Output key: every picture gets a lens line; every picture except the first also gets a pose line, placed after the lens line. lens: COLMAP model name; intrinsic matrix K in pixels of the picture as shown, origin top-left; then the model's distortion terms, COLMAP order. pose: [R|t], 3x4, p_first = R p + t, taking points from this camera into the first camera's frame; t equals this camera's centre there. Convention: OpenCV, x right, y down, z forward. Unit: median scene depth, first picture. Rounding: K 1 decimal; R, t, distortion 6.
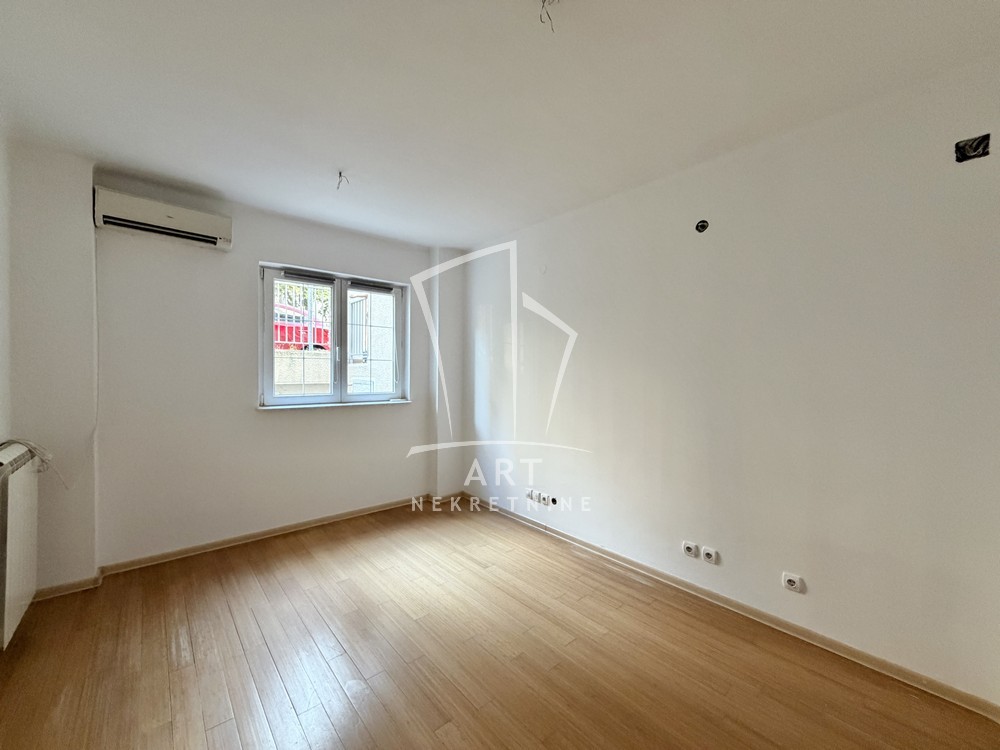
lens RADIAL K [[399.4, 0, 495.7], [0, 399.4, 376.4], [0, 0, 1]] dist [0.001452, 0.000017]
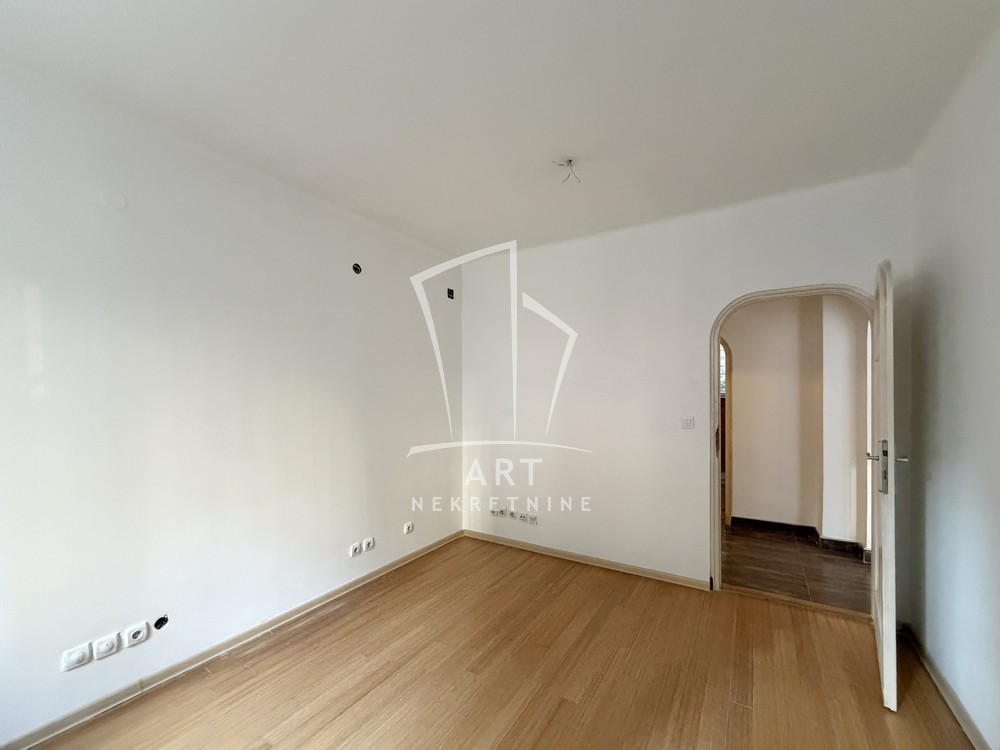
lens RADIAL K [[410.1, 0, 499.8], [0, 410.1, 391.4], [0, 0, 1]] dist [0.000226, 0.000061]
pose [[-0.291443, -0.011176, 0.956523, -0.570021], [0.013959, 0.999776, 0.015934, -0.023290], [-0.956486, 0.017996, -0.291221, 0.720990]]
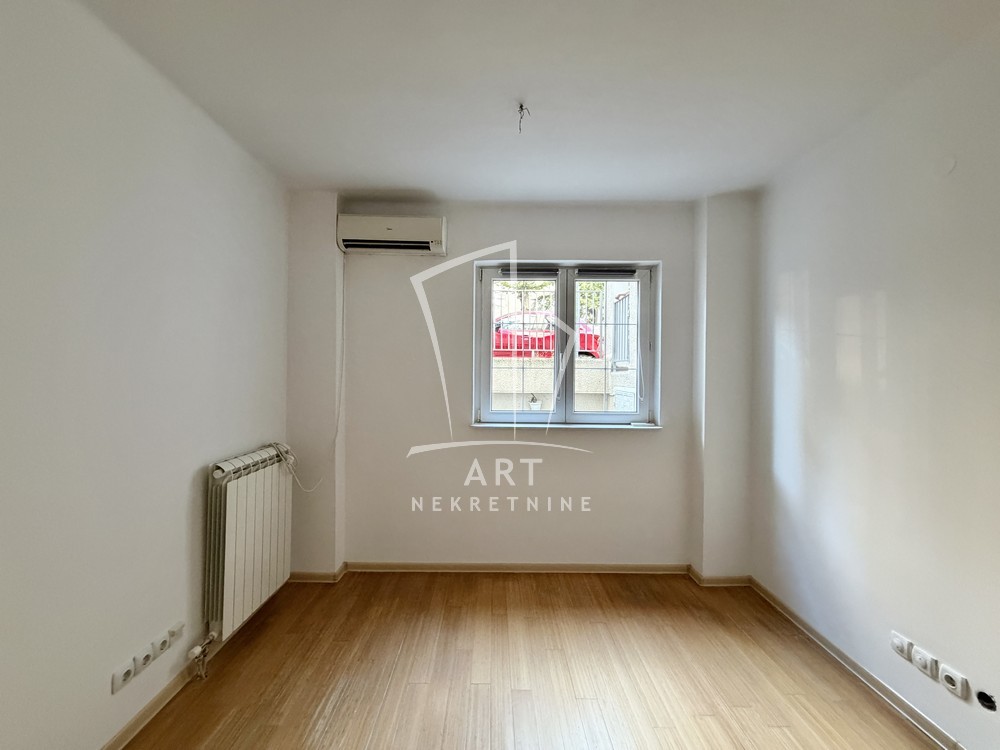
lens RADIAL K [[399.4, 0, 495.7], [0, 399.4, 376.4], [0, 0, 1]] dist [0.001452, 0.000017]
pose [[0.760052, 0.001797, -0.649860, 0.027166], [-0.011251, 0.999883, -0.010394, -0.020140], [0.649765, 0.015211, 0.759983, 0.346494]]
